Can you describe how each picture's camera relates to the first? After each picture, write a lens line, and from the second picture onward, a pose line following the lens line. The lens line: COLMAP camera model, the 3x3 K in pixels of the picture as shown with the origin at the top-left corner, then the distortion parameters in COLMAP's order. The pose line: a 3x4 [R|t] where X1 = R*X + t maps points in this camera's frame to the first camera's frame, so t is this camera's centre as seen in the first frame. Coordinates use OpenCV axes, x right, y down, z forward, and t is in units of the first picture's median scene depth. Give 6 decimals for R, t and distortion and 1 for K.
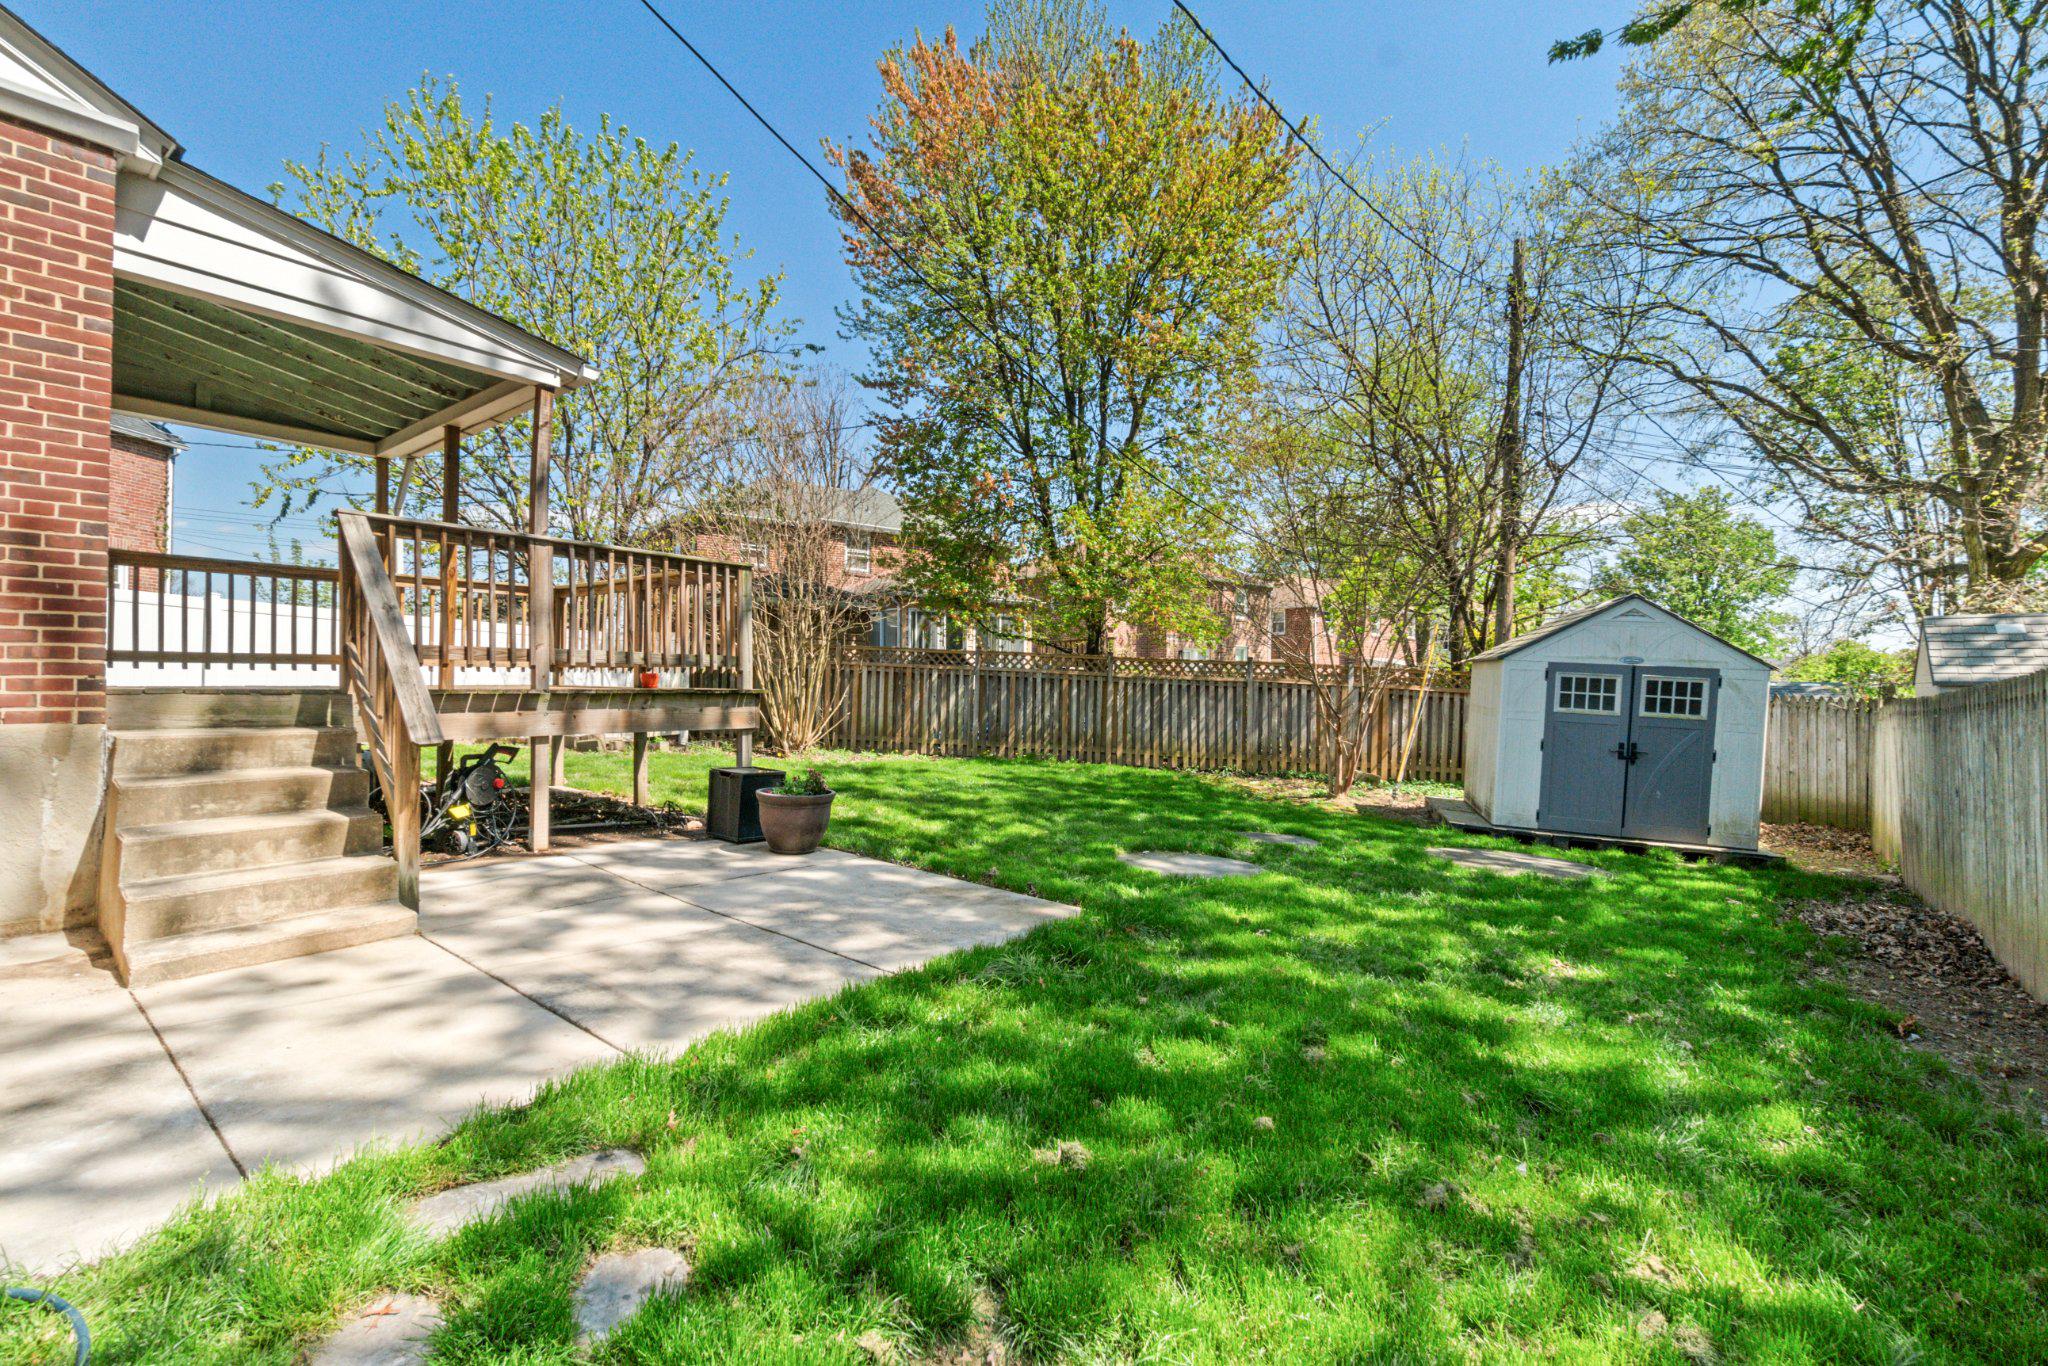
lens RADIAL K [[882.0, 0, 1014.2], [0, 882.0, 671.1], [0, 0, 1]] dist [-0.003493, -0.000238]
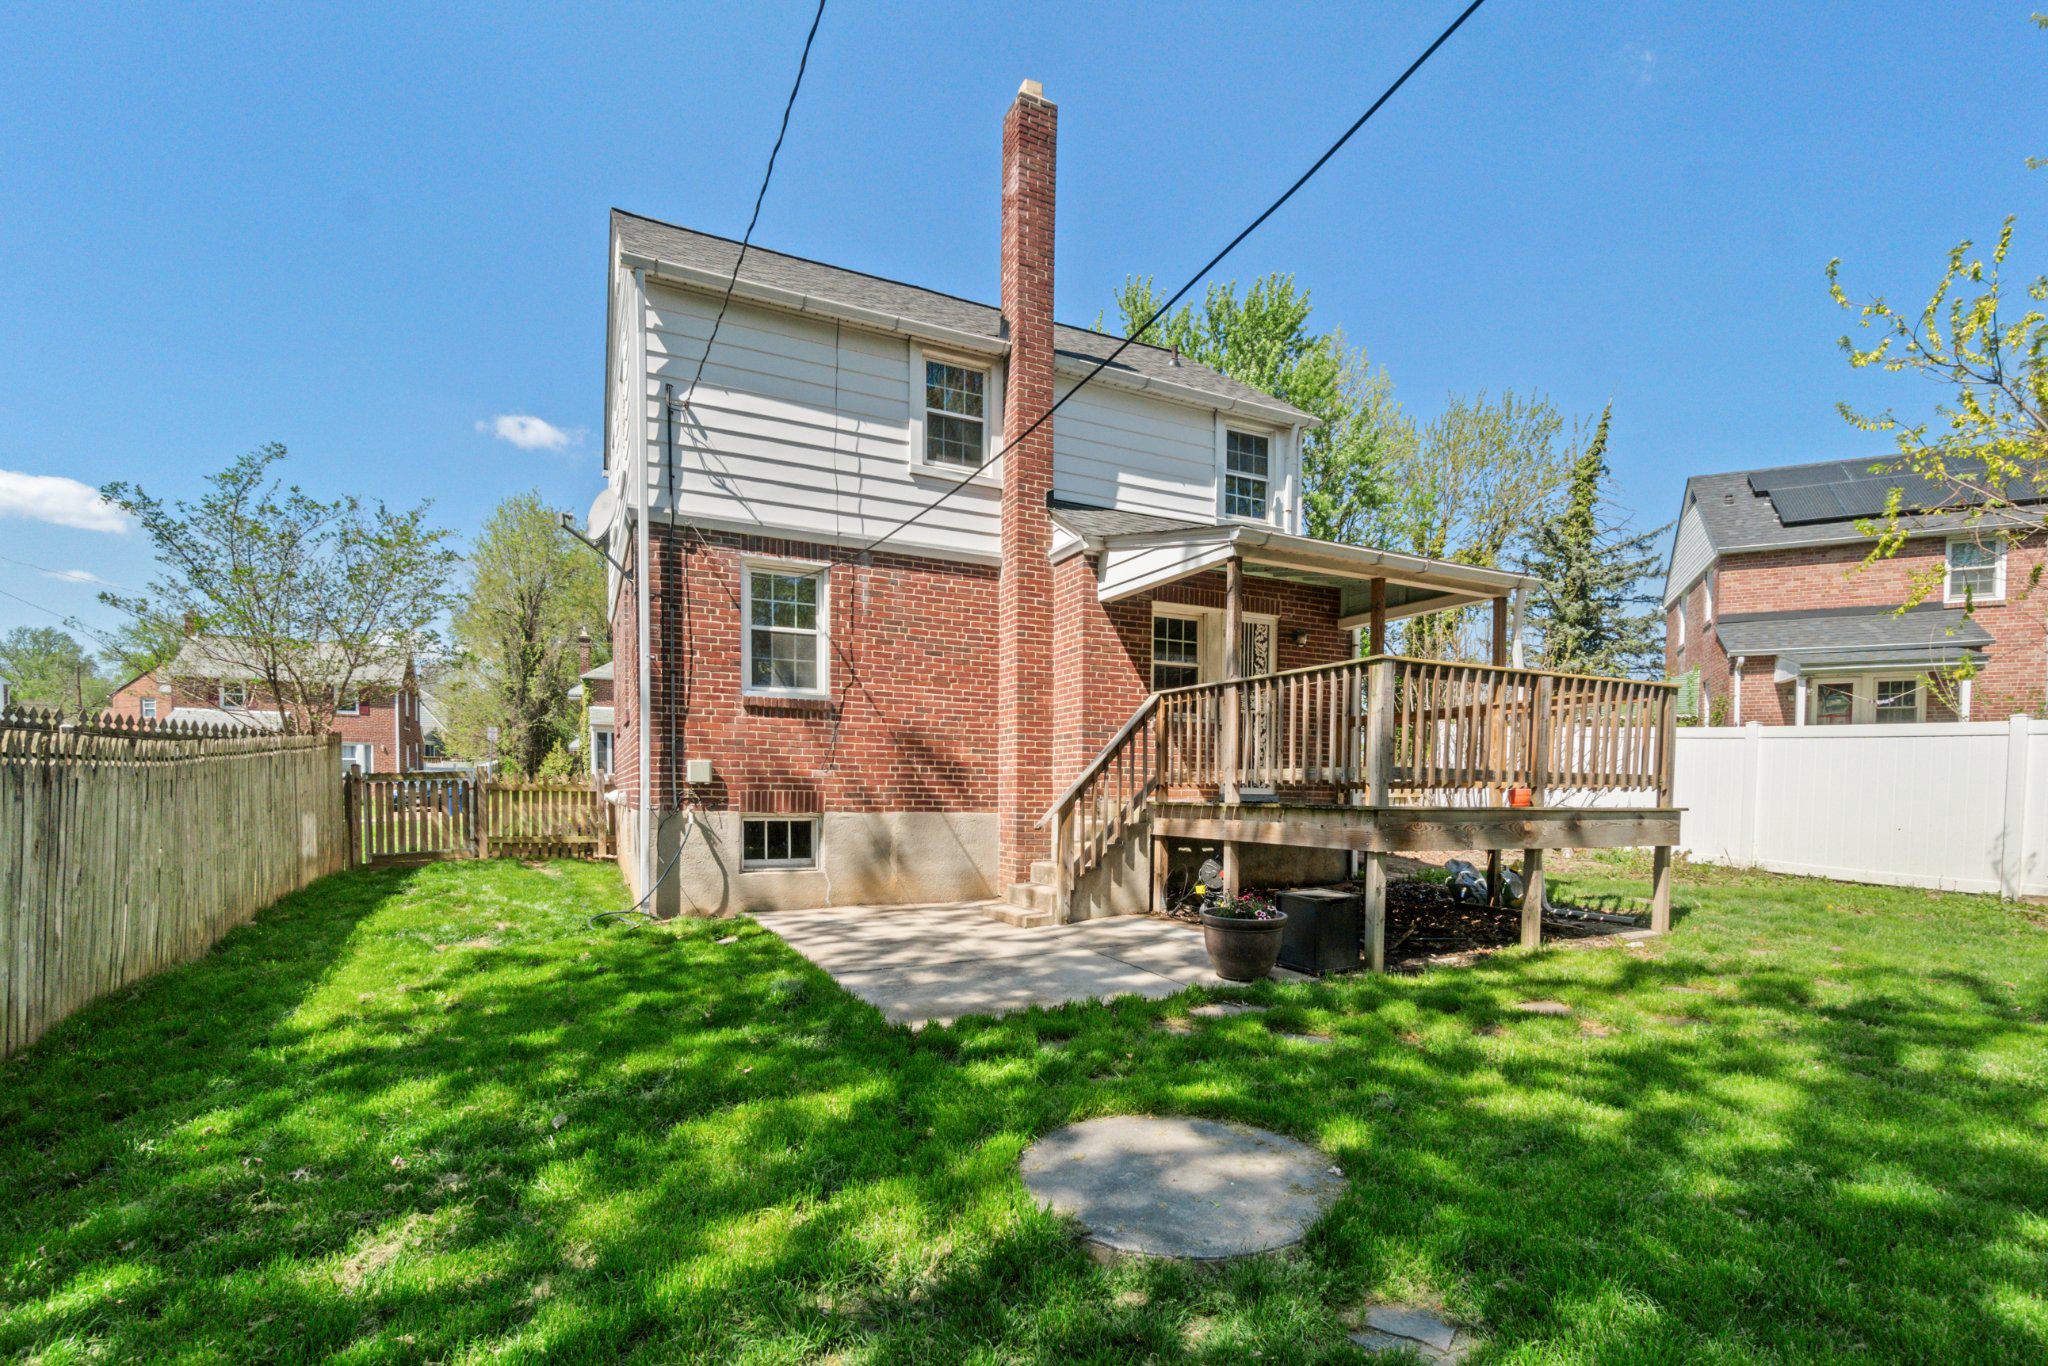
lens RADIAL K [[913.6, 0, 1019.1], [0, 913.6, 802.7], [0, 0, 1]] dist [-0.000860, -0.000112]
pose [[-0.436013, -0.001278, -0.899939, 1.078217], [-0.010402, 0.999939, 0.003619, 0.032629], [0.899880, 0.010940, -0.436000, 1.796568]]
